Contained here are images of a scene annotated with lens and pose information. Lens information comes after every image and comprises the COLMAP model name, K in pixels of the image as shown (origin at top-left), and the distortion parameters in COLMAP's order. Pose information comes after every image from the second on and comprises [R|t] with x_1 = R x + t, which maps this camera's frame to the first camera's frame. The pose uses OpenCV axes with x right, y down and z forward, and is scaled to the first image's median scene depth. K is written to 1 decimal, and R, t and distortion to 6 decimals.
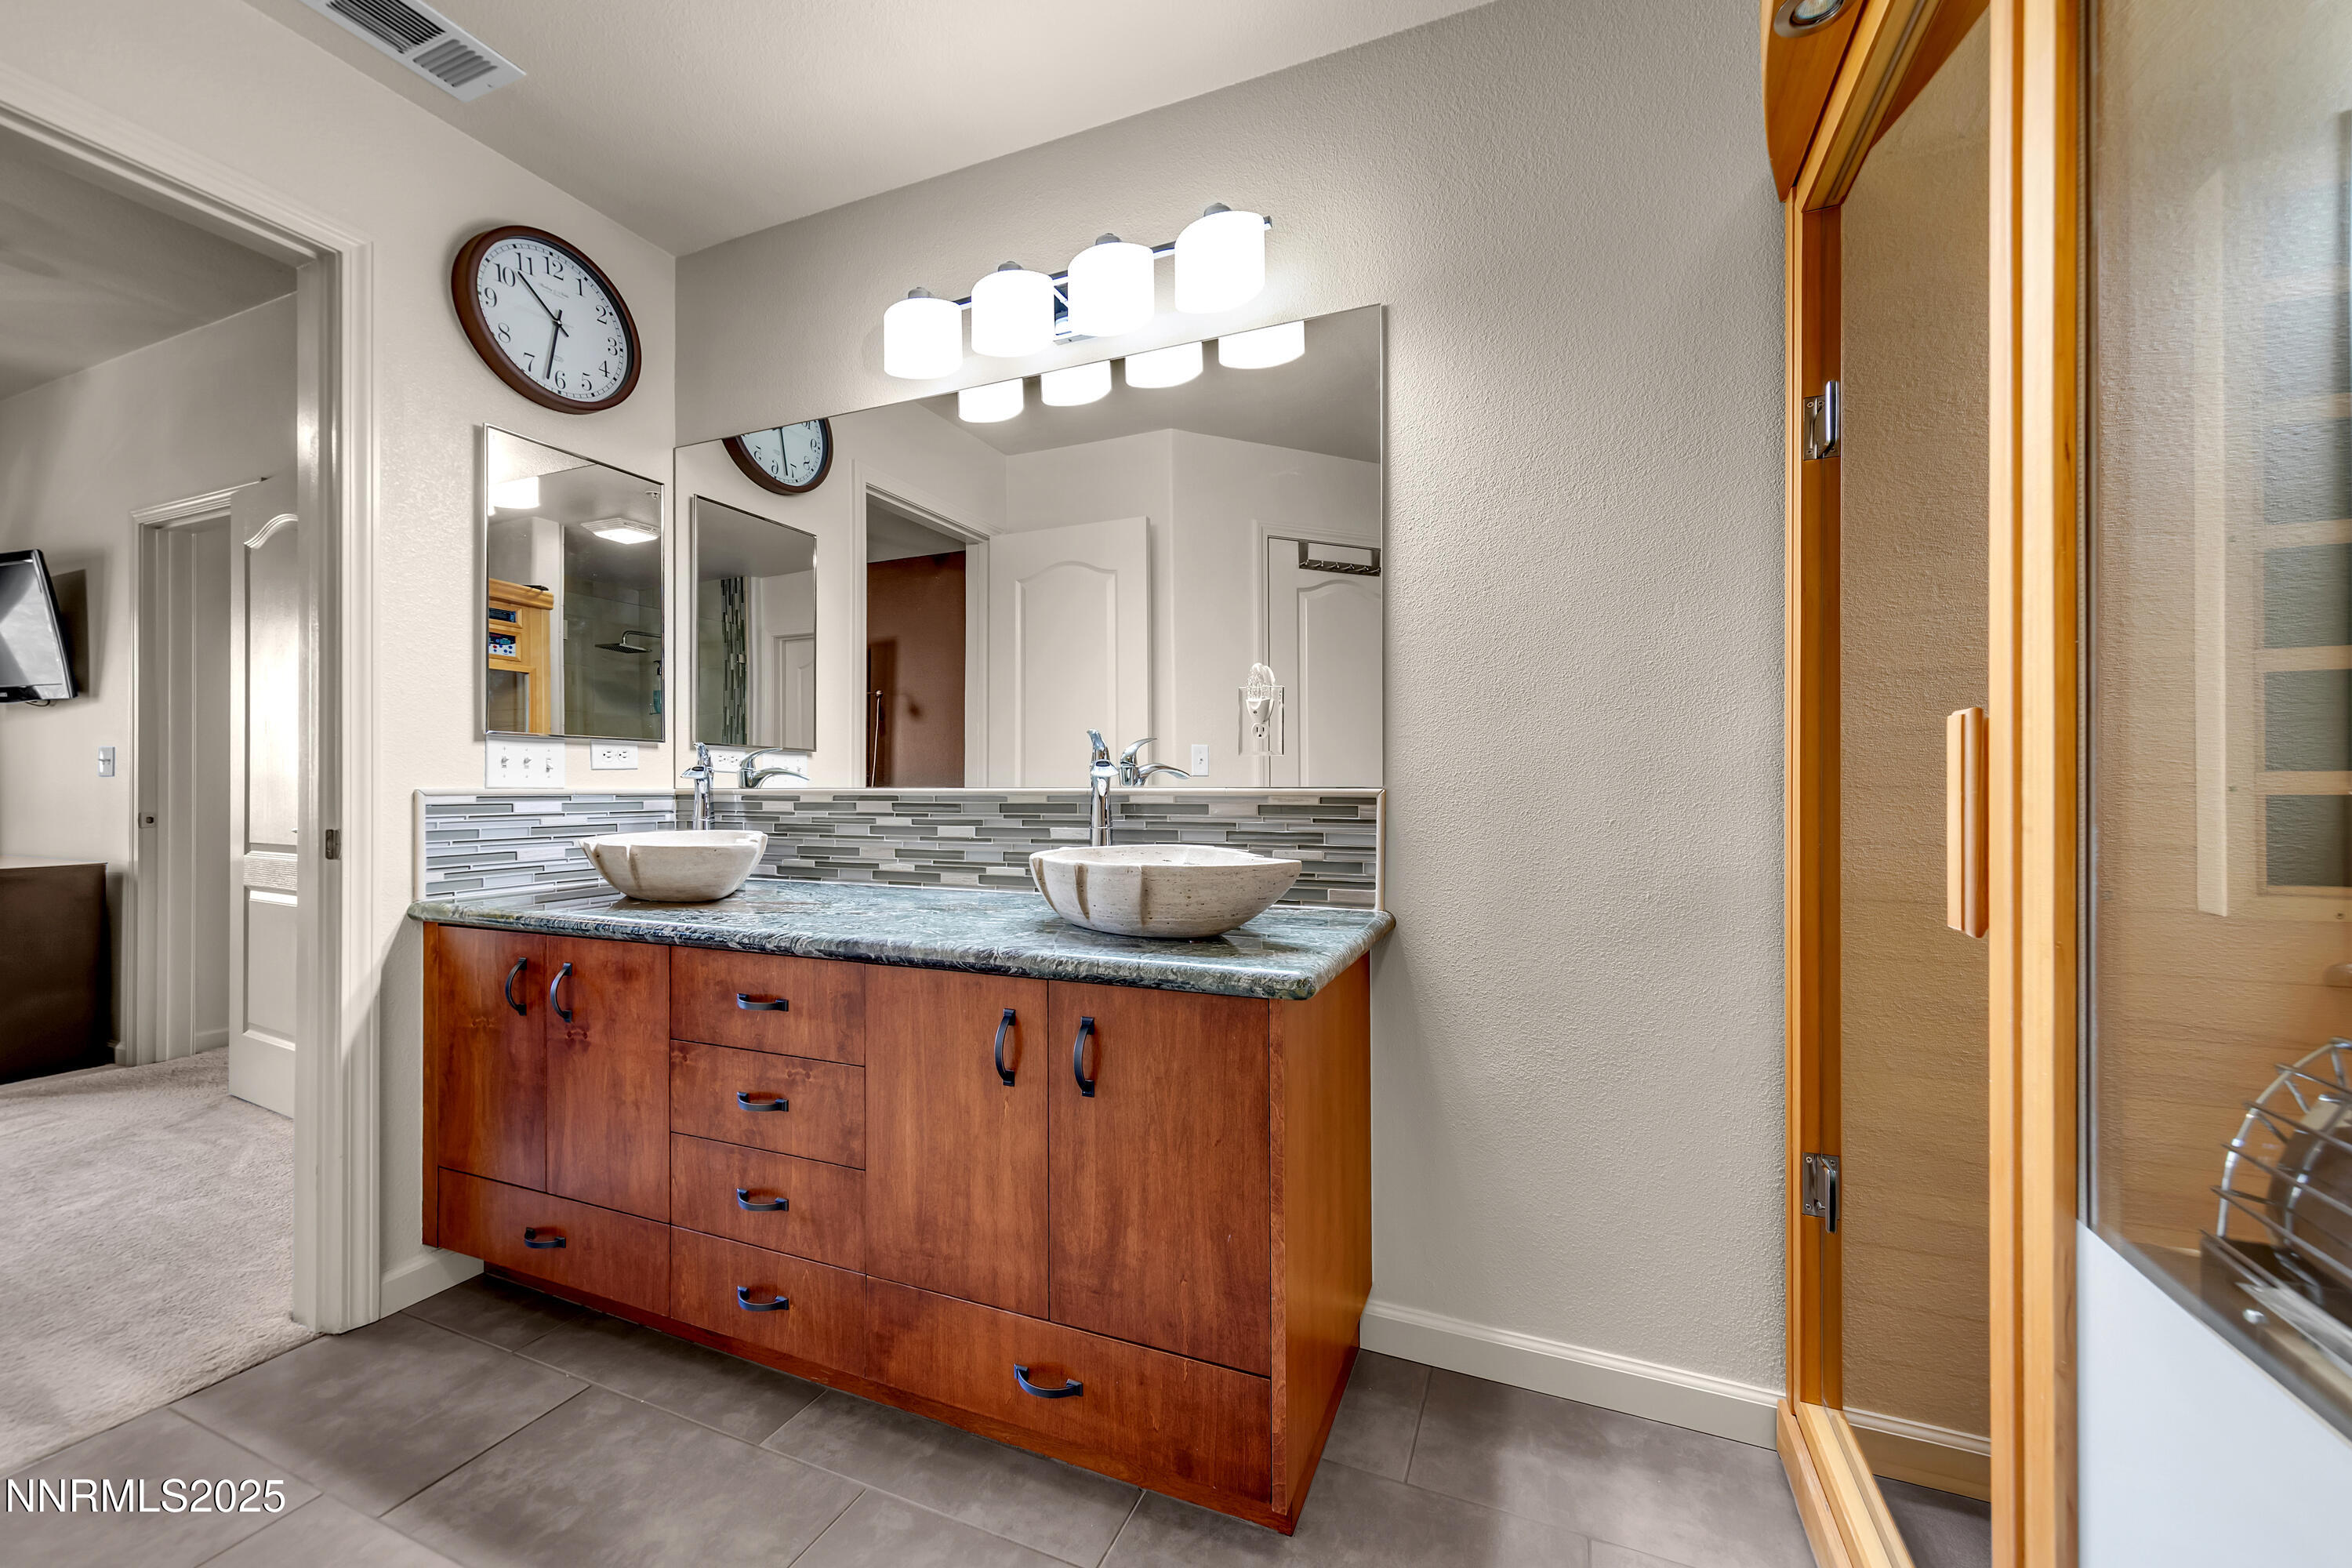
lens RADIAL K [[906.7, 0, 1197.1], [0, 906.7, 784.3], [0, 0, 1]] dist [0.000688, -0.000003]
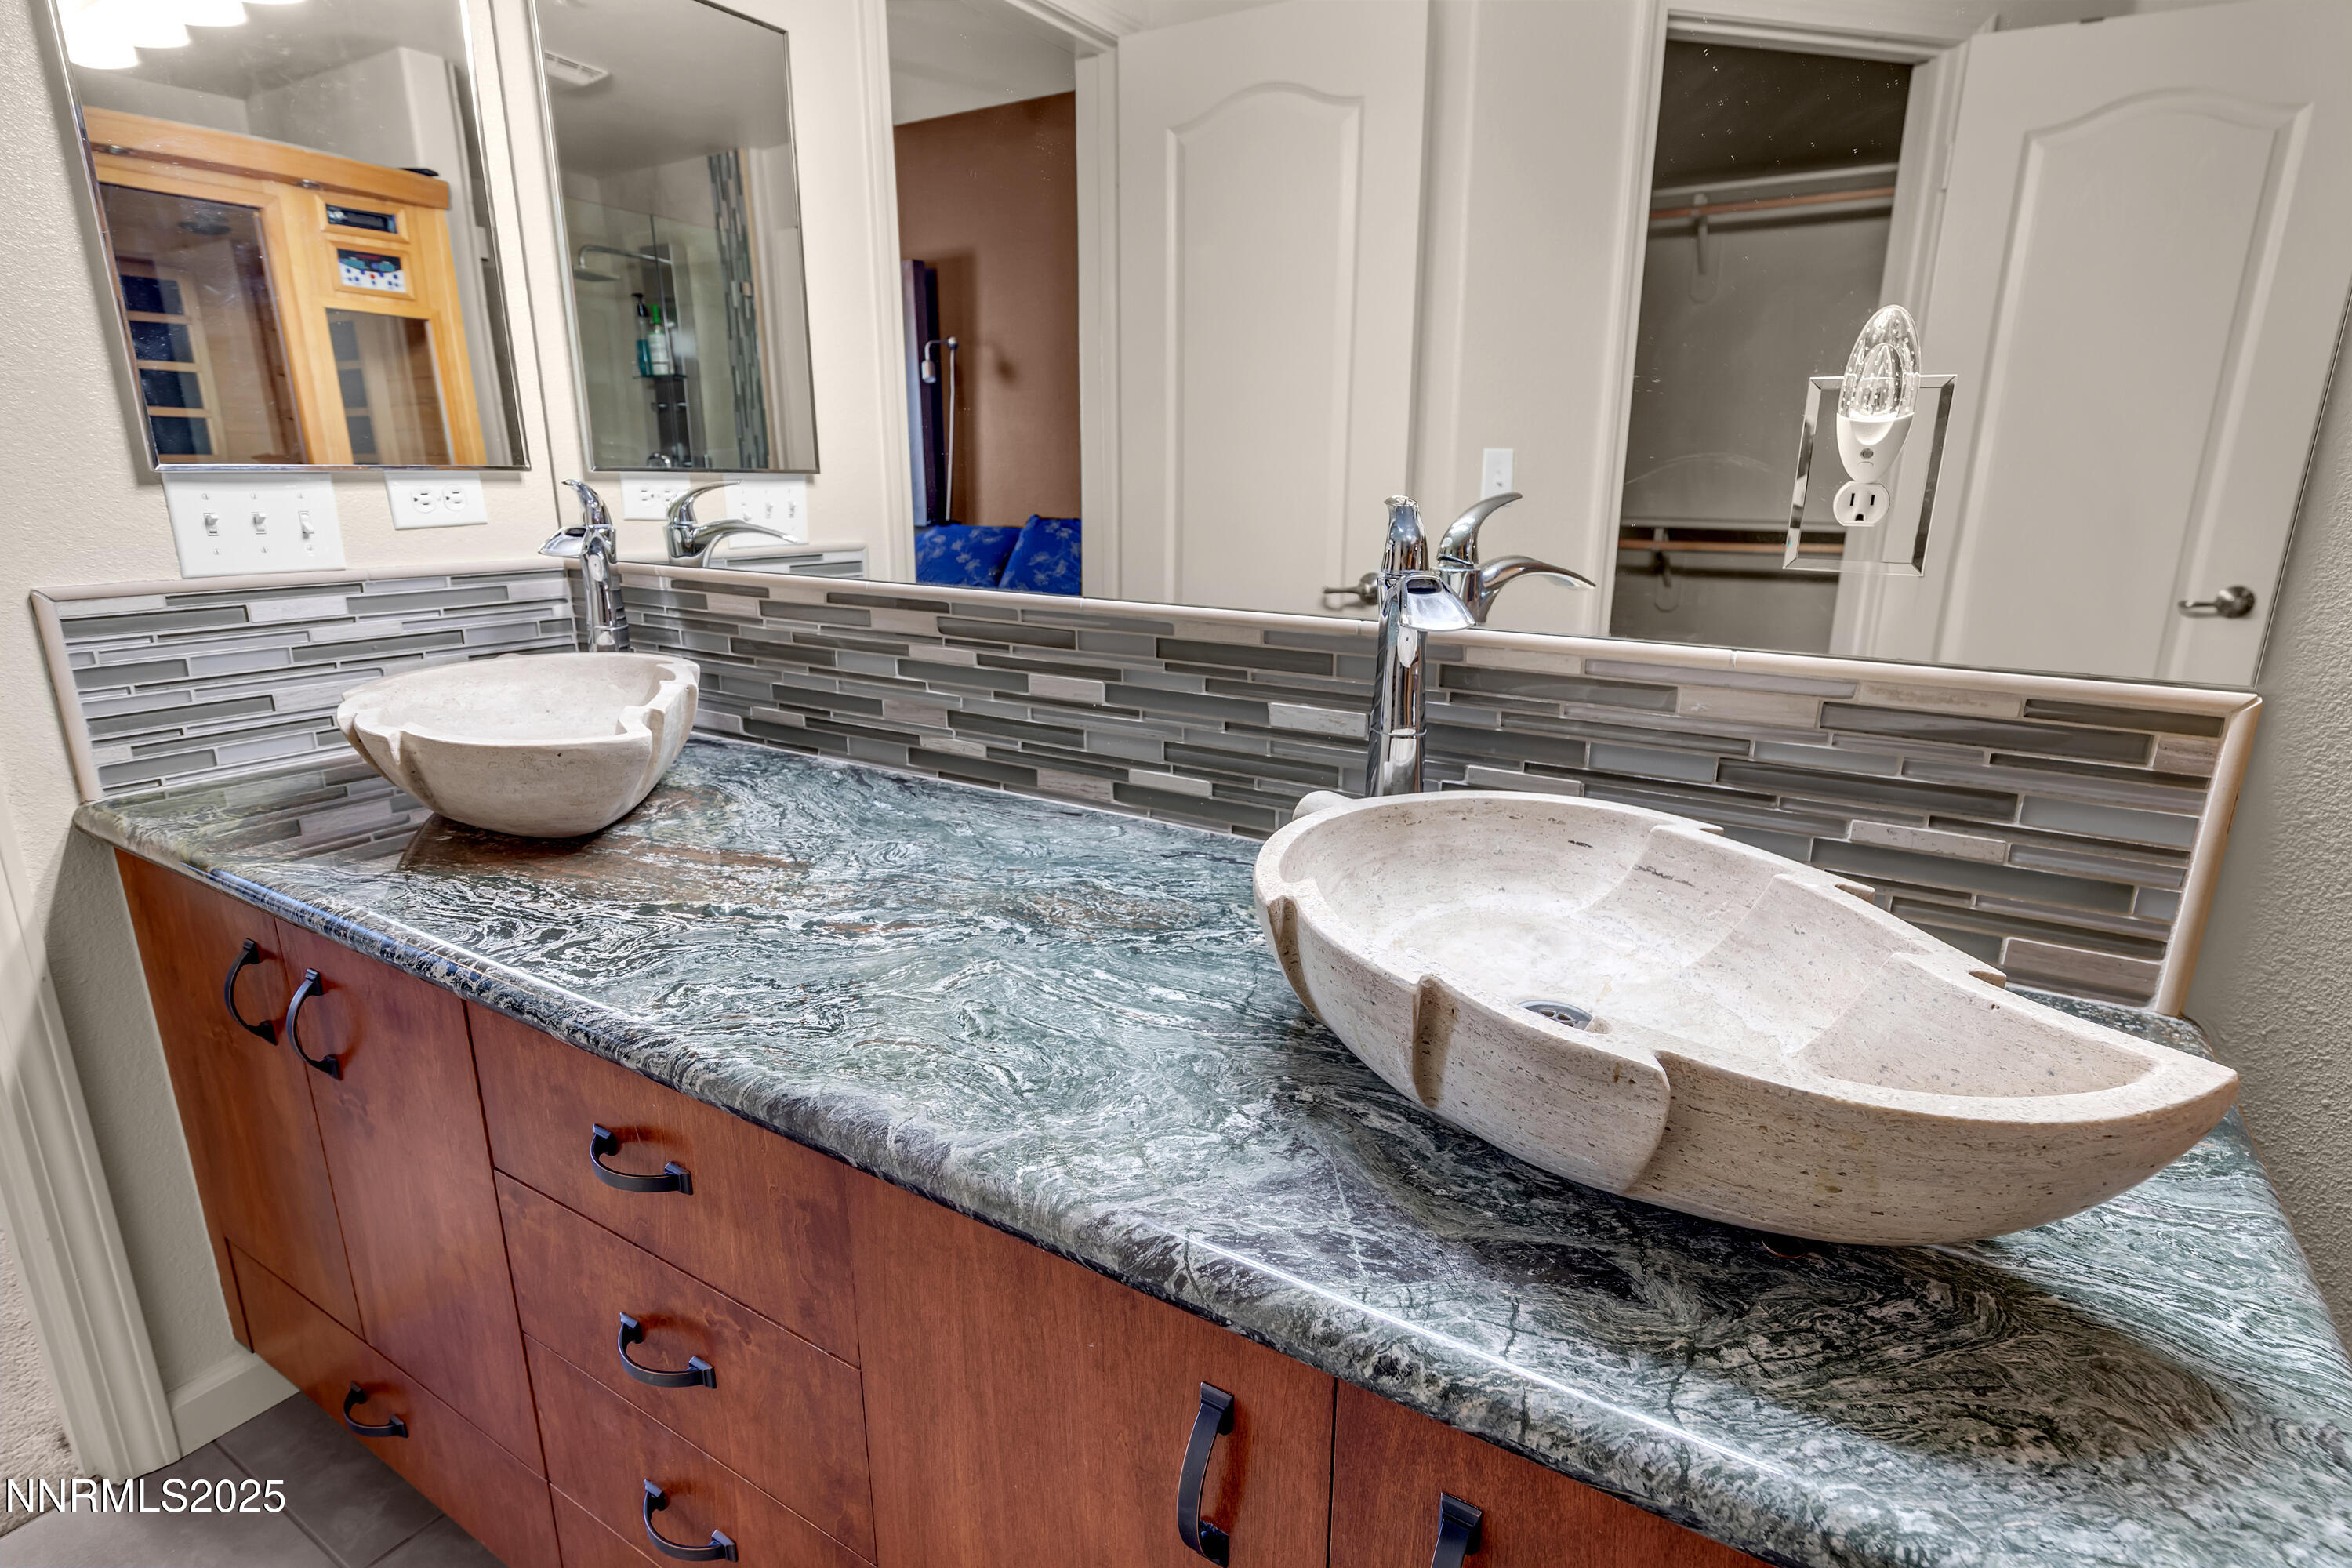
lens RADIAL K [[1175.4, 0, 1197.6], [0, 1175.4, 789.2], [0, 0, 1]] dist [-0.000313, -0.000239]
pose [[0.987727, 0.049432, -0.148162, -0.104439], [-0.007486, 0.962490, 0.271215, -0.065352], [0.156012, -0.266777, 0.951047, 0.413739]]
